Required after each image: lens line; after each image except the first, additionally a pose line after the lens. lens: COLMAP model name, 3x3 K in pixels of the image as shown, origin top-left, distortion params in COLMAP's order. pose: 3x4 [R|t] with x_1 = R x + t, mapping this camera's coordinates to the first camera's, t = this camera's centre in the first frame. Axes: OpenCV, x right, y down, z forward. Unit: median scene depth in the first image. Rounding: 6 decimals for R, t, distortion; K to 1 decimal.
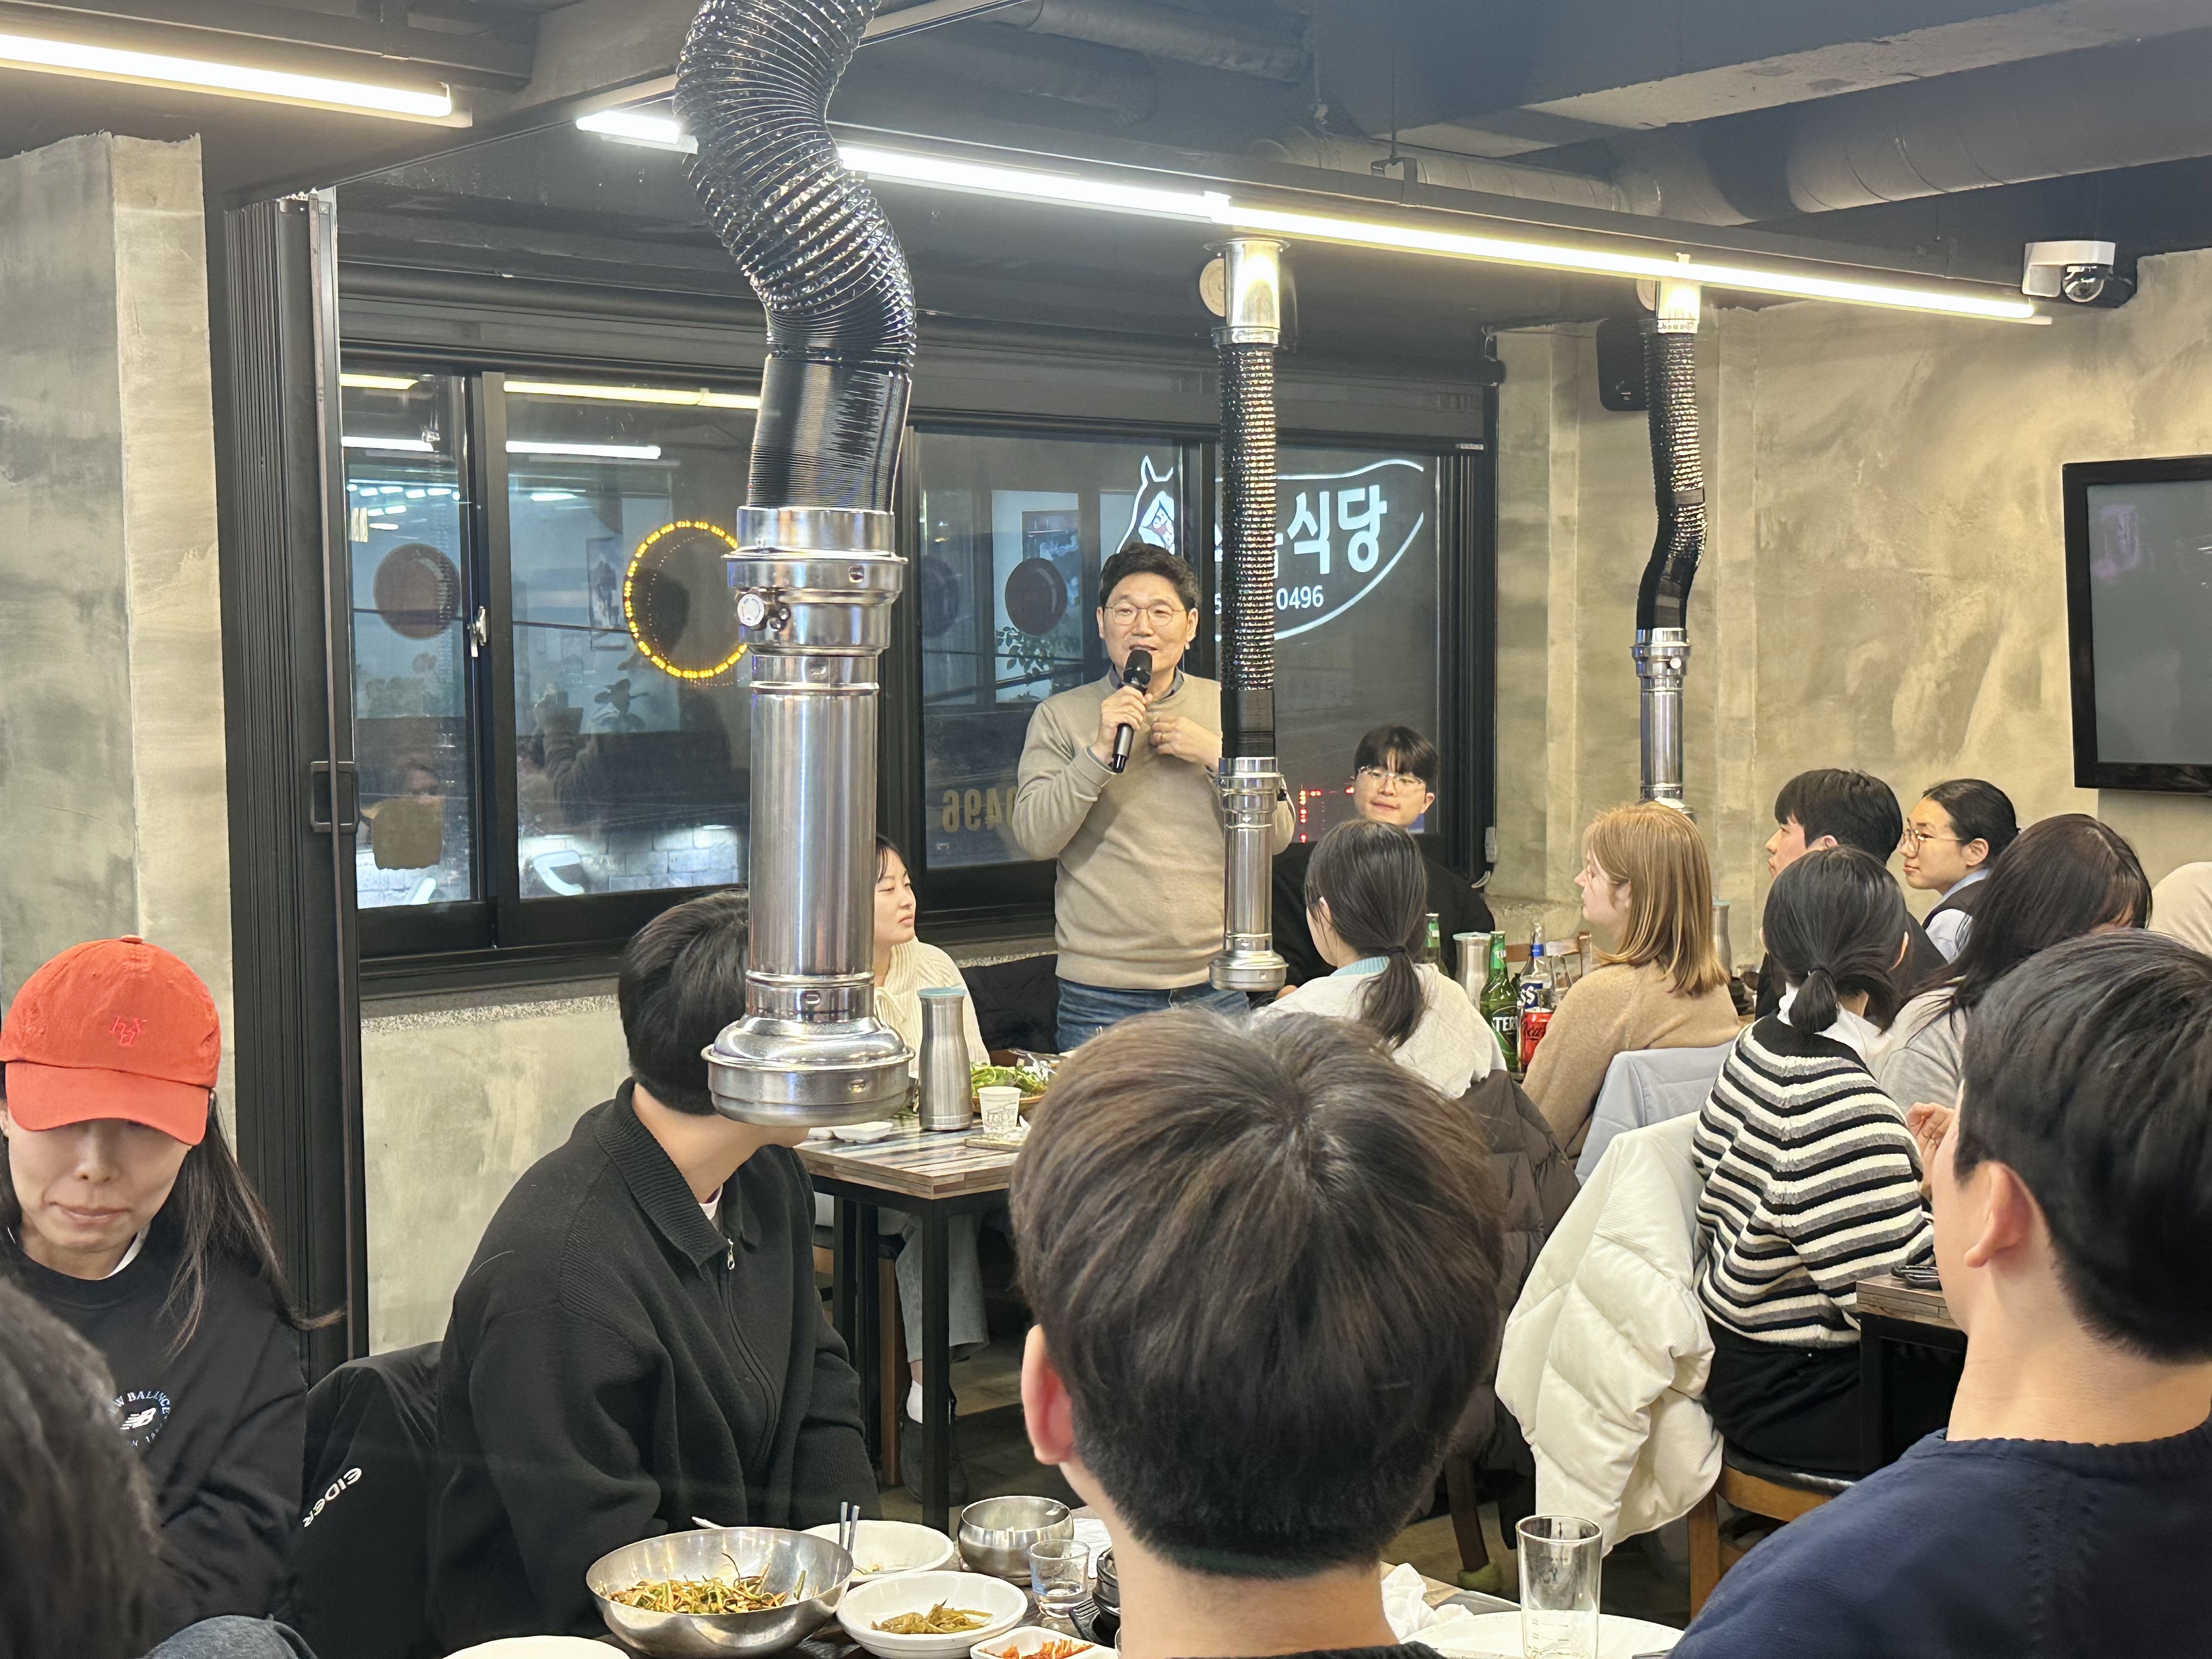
lens RADIAL K [[2891.9, 0, 1109.3], [0, 2891.9, 836.3], [0, 0, 1]] dist [0.084400, 0.000000]
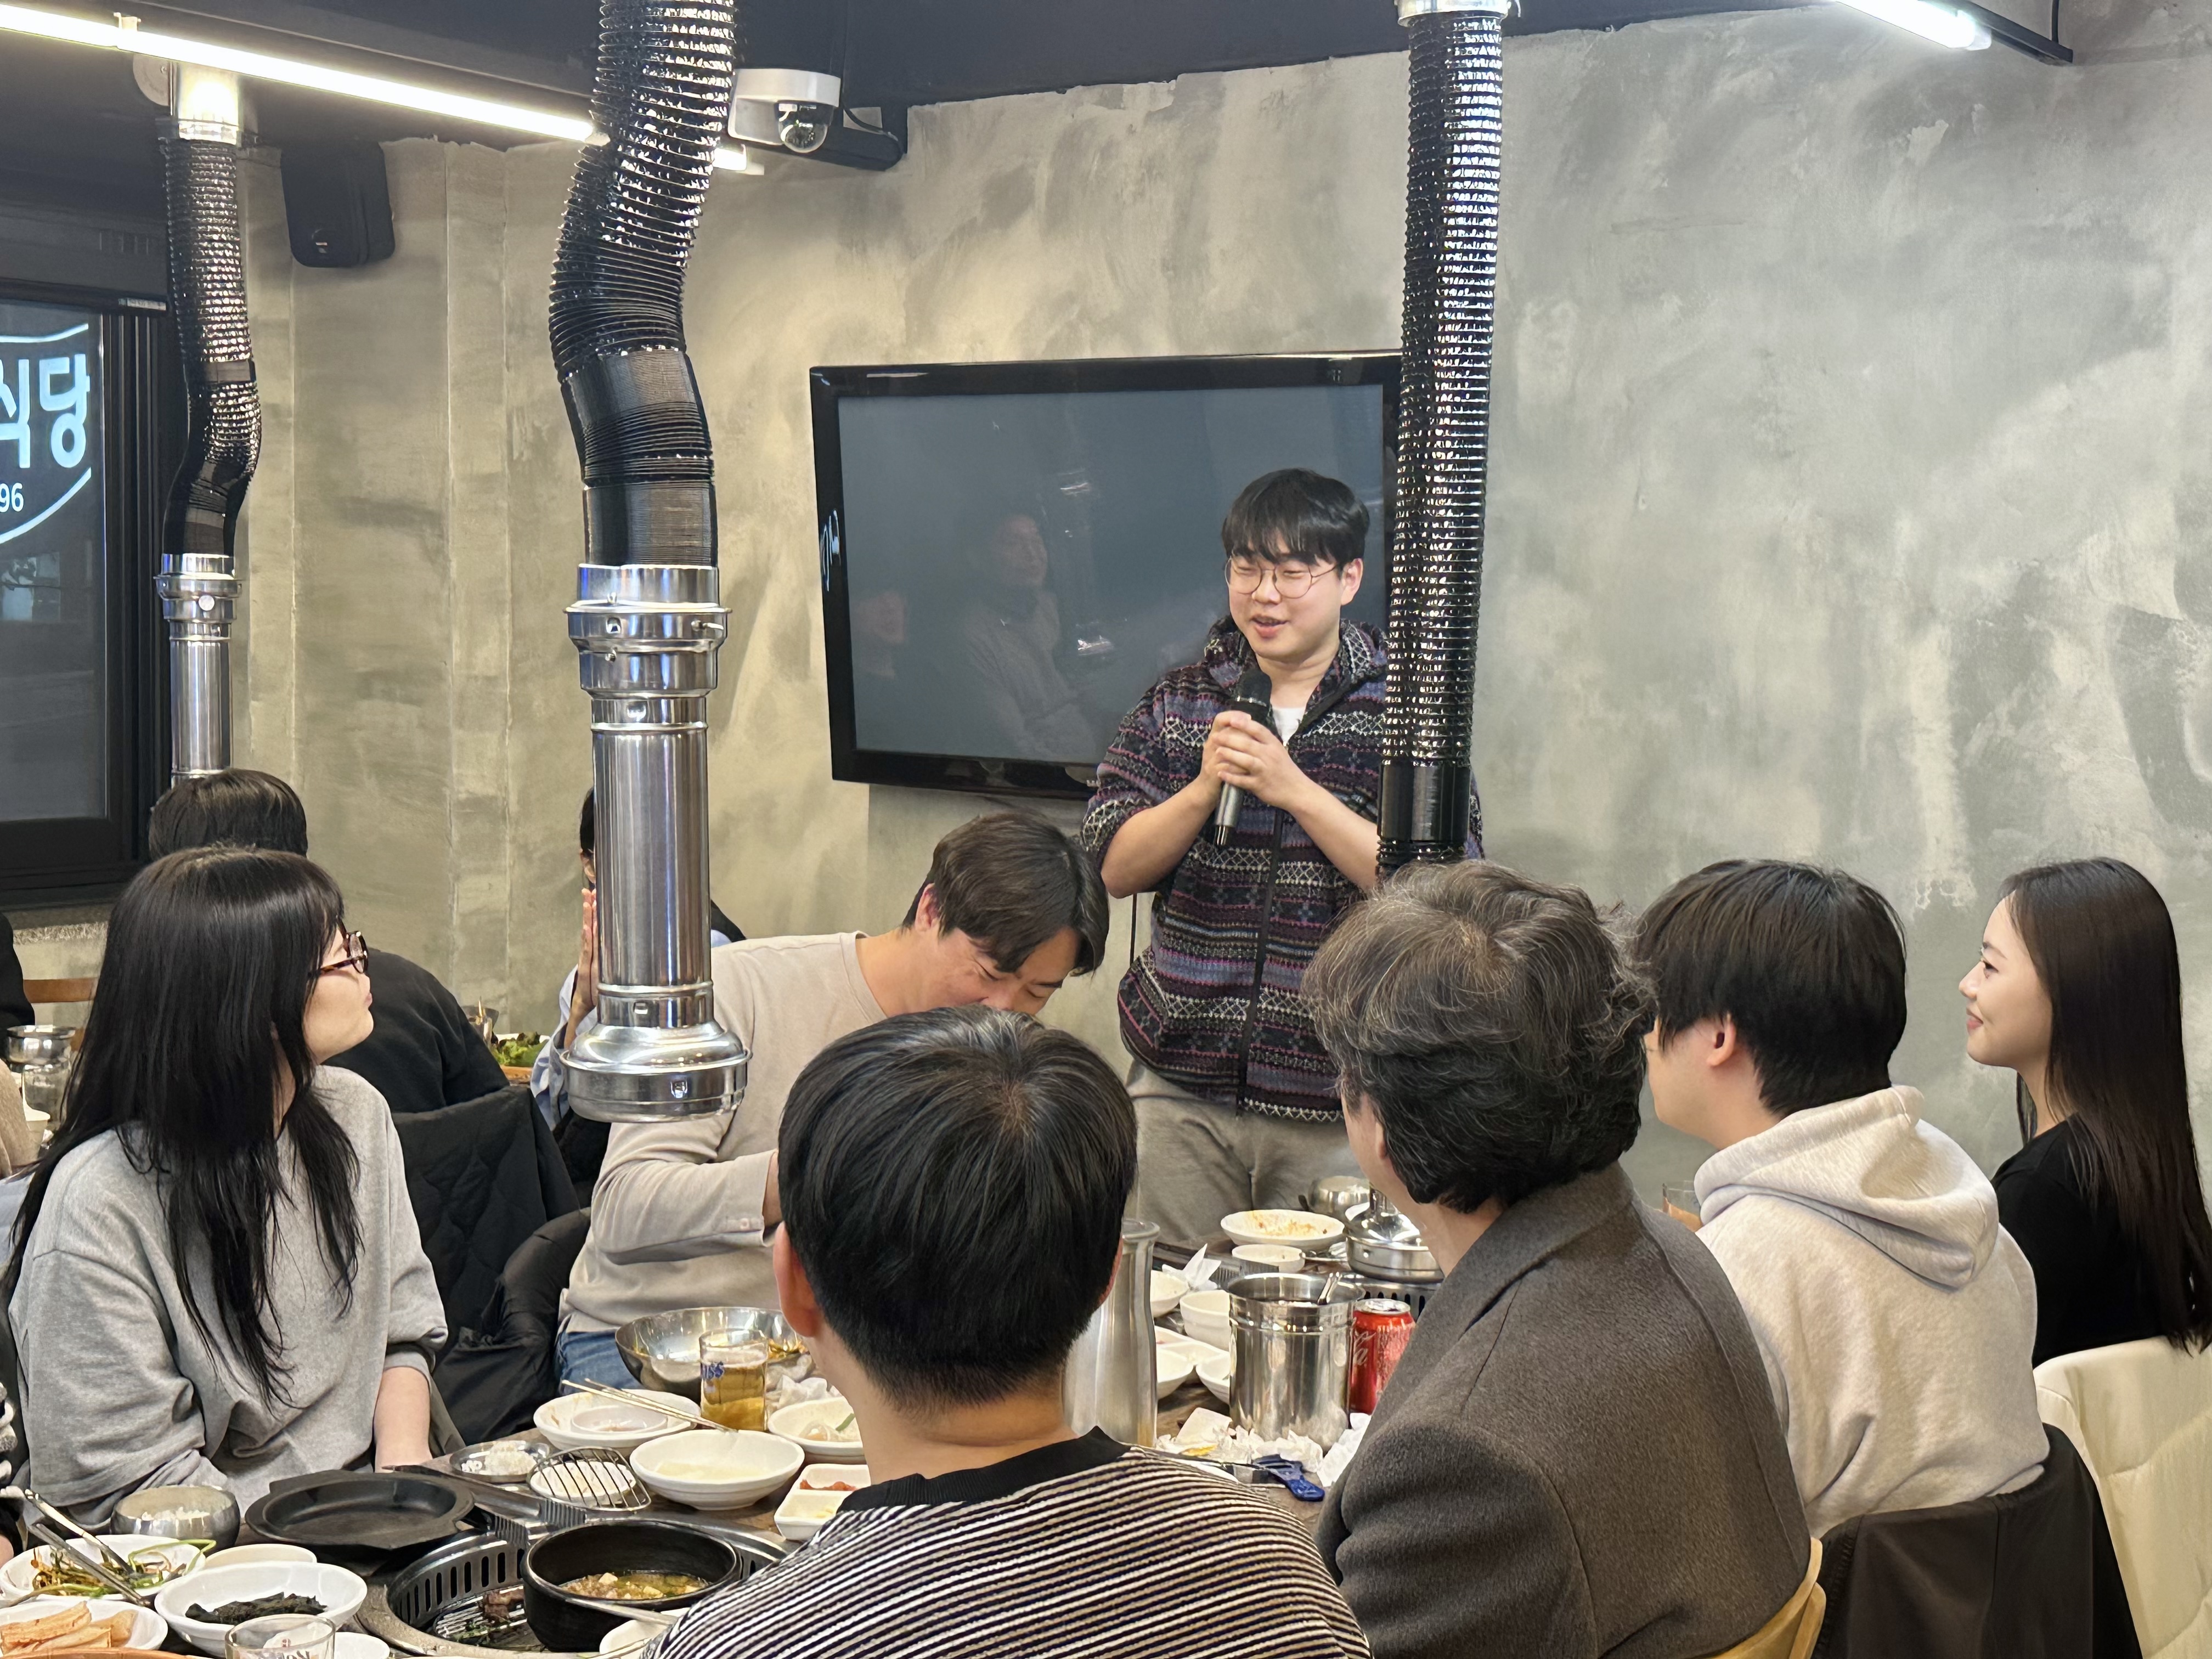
lens RADIAL K [[2994.8, 0, 1103.6], [0, 2994.8, 828.8], [0, 0, 1]] dist [0.127136, 0.000000]
pose [[0.976556, 0.016282, 0.214648, 0.221181], [-0.020290, 0.999658, 0.016482, -0.017890], [-0.214307, -0.020451, 0.976552, 0.186923]]
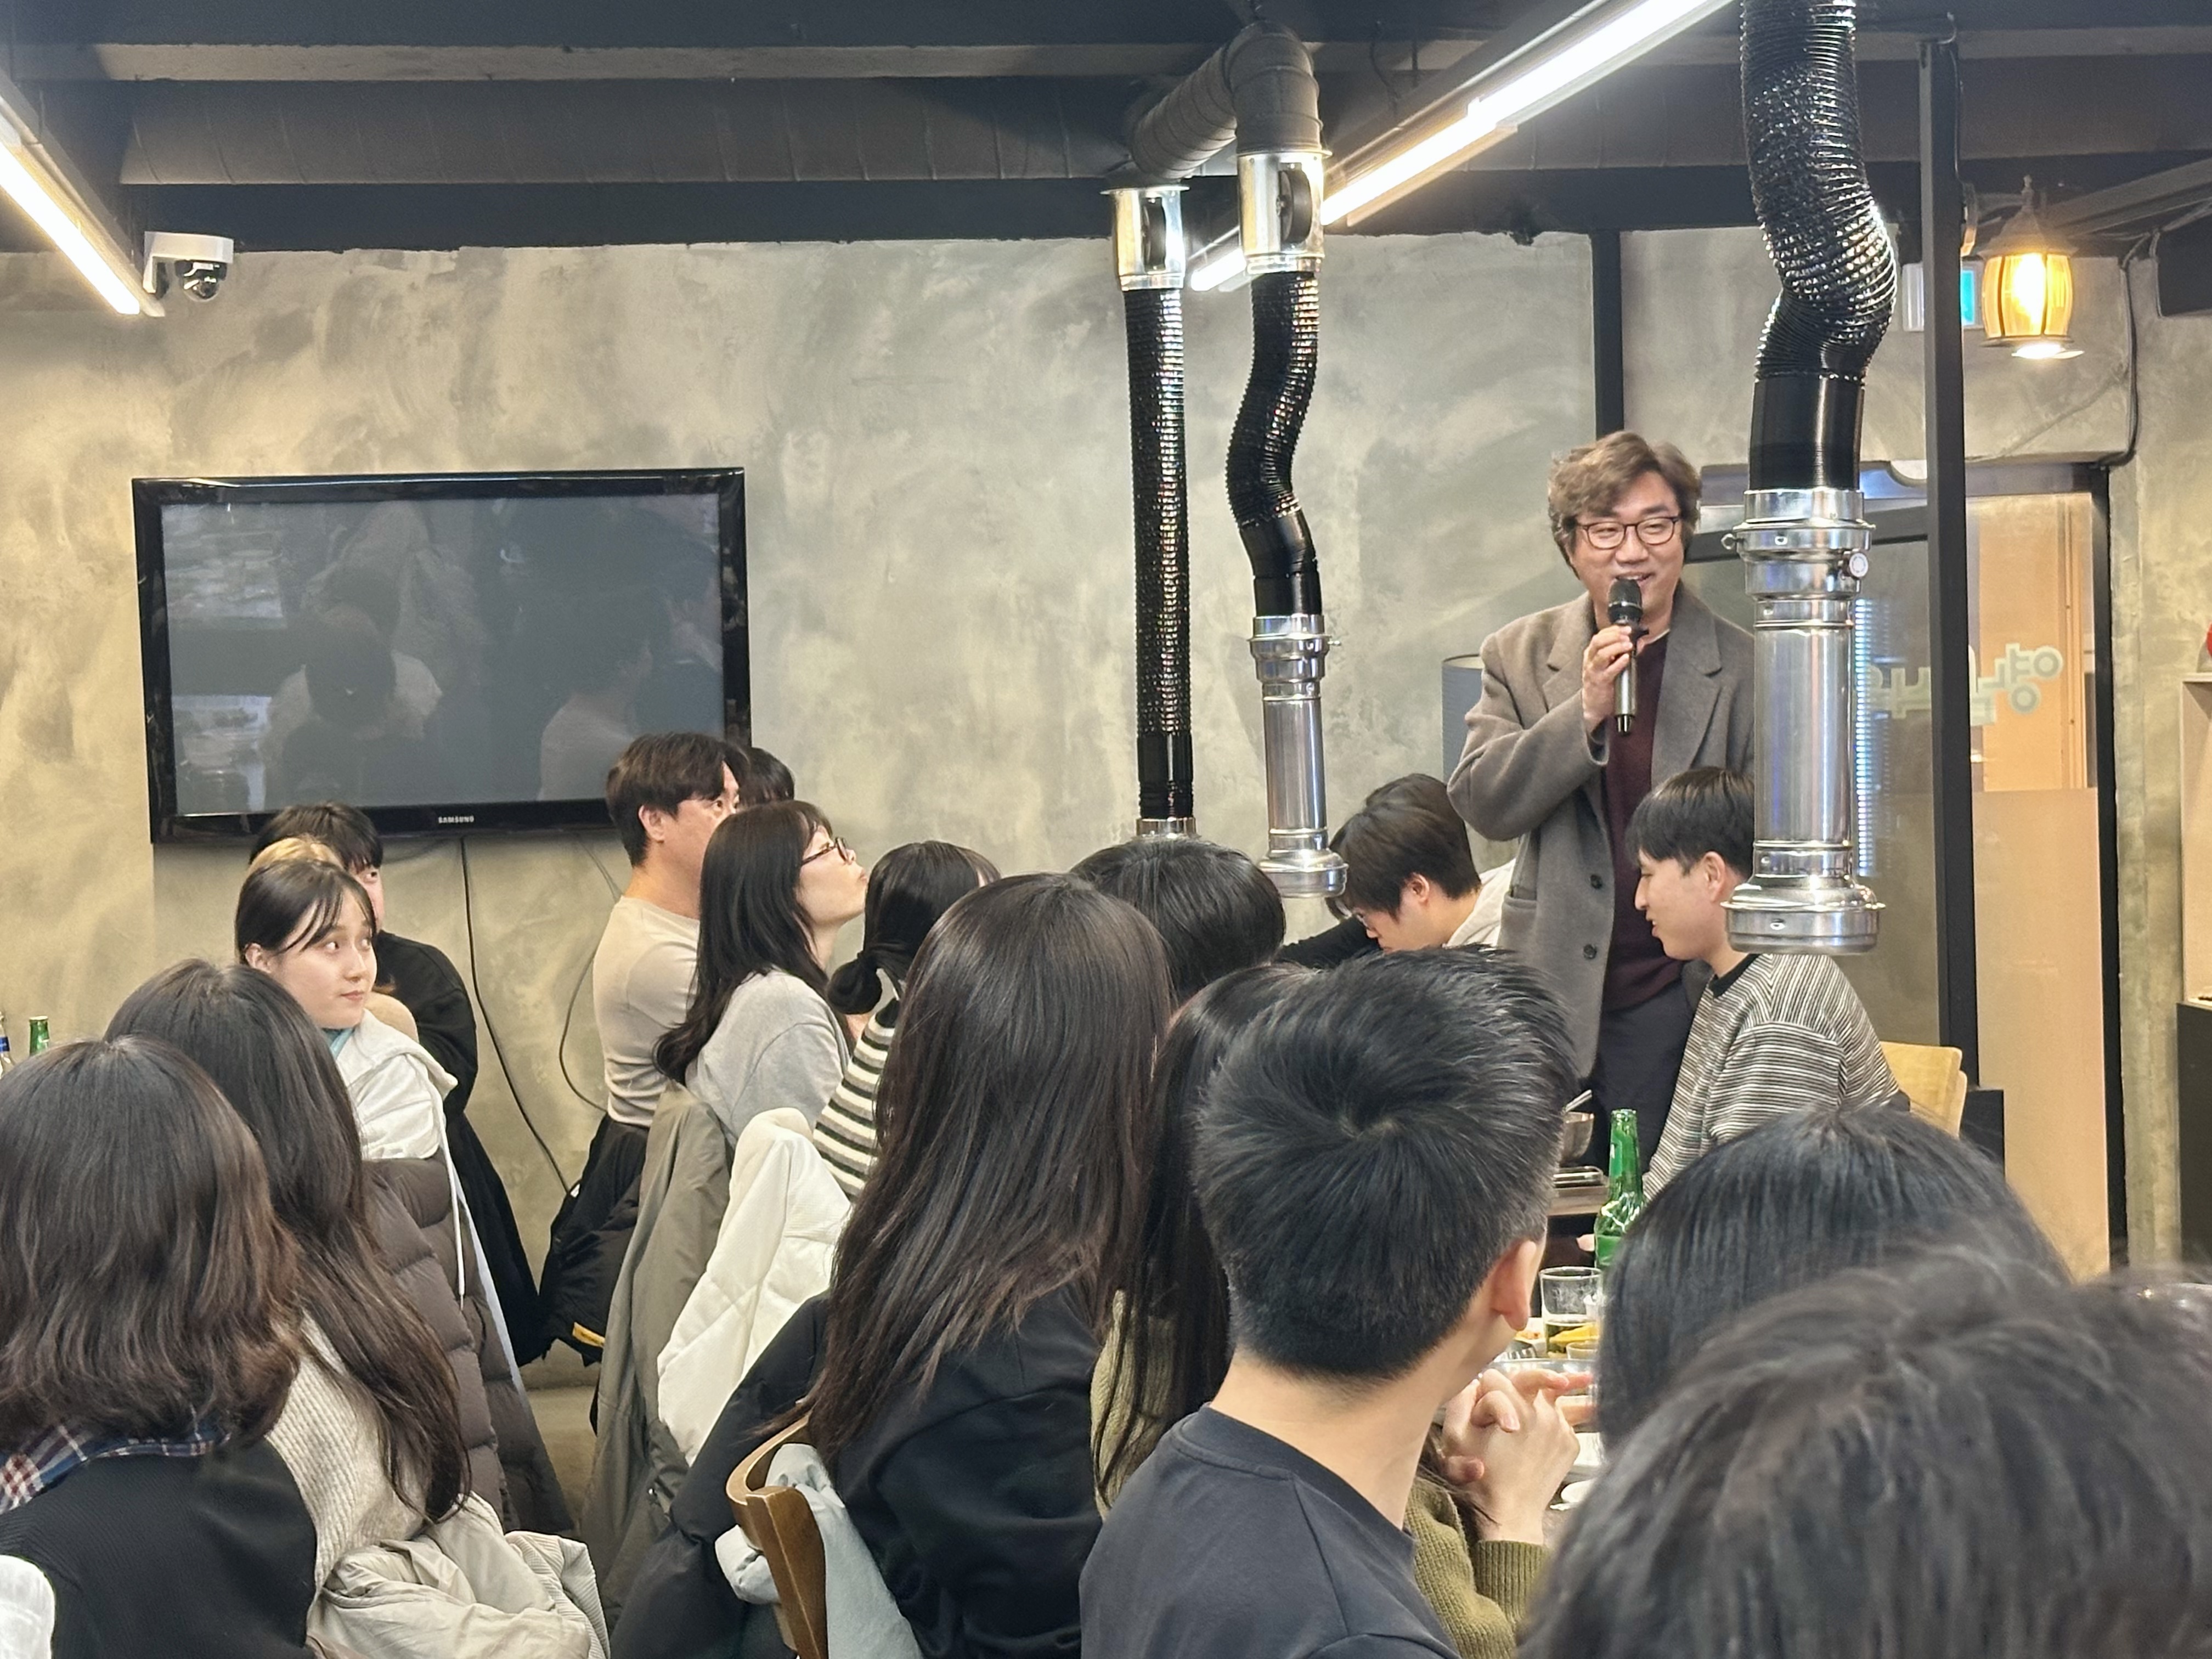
lens RADIAL K [[4156.5, 0, 1107.9], [0, 4156.5, 828.0], [0, 0, 1]] dist [0.089709, 0.000000]
pose [[0.540188, -0.037417, 0.840712, -0.553254], [0.078438, 0.996901, -0.006031, 0.008286], [-0.837881, 0.069201, 0.541449, 0.070932]]
